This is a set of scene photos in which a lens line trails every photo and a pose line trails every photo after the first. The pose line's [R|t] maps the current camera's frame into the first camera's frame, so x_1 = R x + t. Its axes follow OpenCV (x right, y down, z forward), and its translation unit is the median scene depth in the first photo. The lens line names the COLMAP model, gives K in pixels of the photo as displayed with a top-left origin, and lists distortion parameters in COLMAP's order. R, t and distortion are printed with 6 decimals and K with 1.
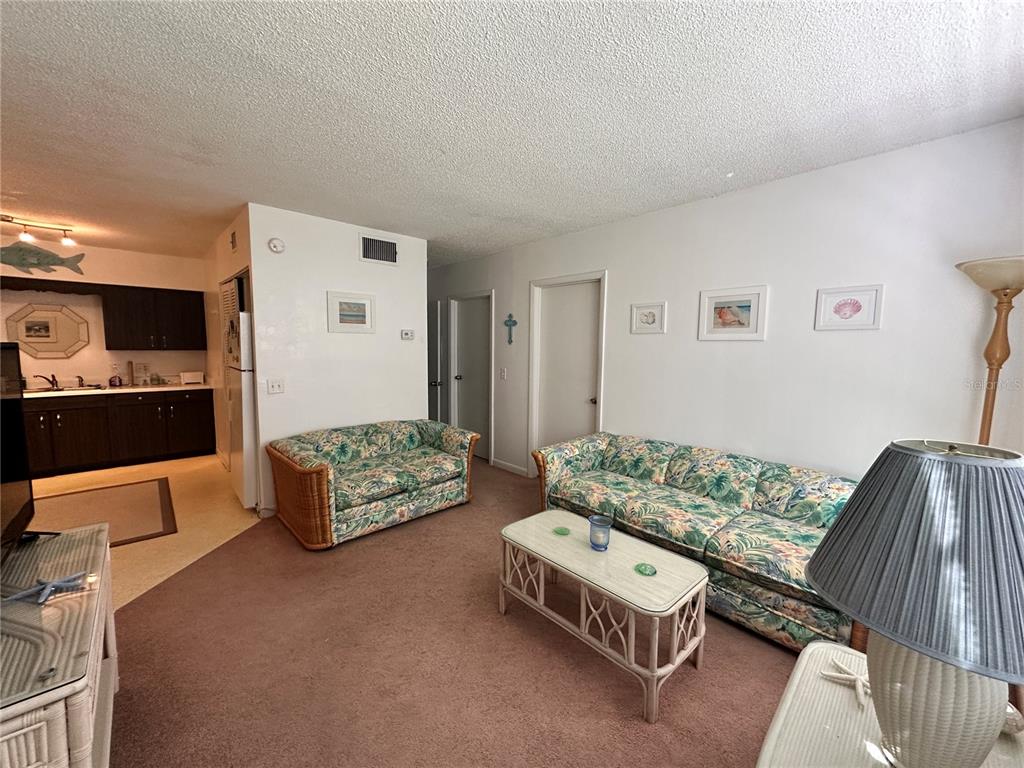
lens RADIAL K [[413.8, 0, 512.0], [0, 413.8, 384.0], [0, 0, 1]] dist [0.002150, 0.000076]
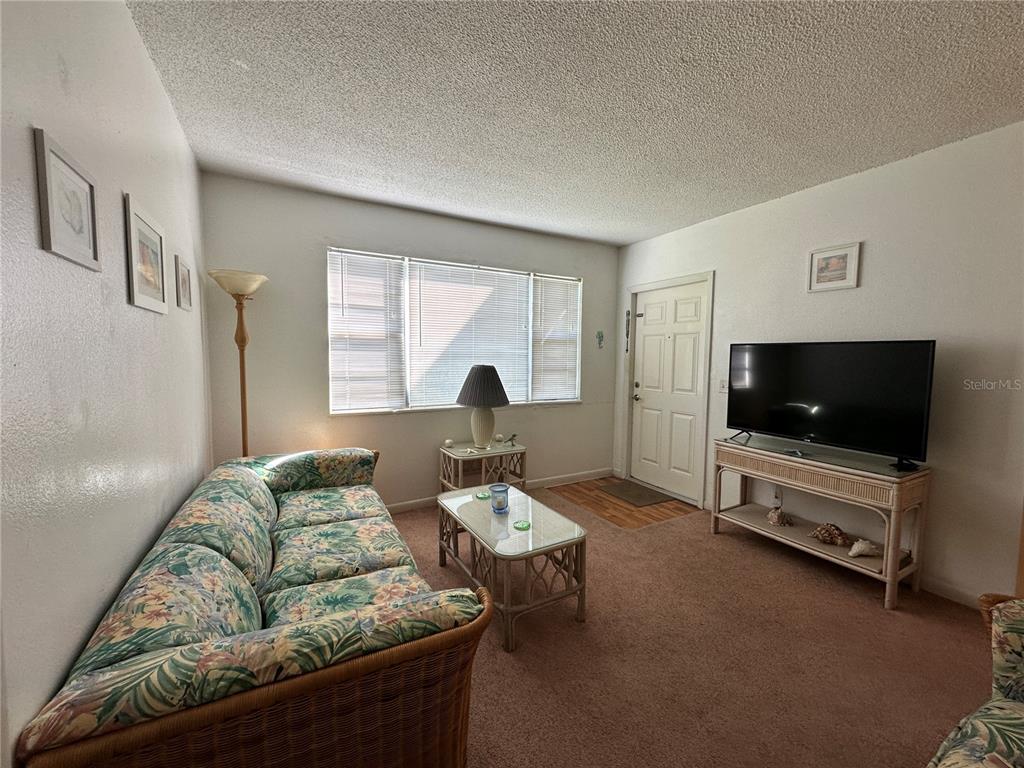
lens RADIAL K [[413.8, 0, 512.0], [0, 413.8, 384.0], [0, 0, 1]] dist [0.002150, 0.000076]
pose [[-0.973302, -0.039619, 0.226083, -0.049849], [-0.002506, 0.986766, 0.162133, -0.103040], [-0.229515, 0.157238, -0.960520, 1.468095]]
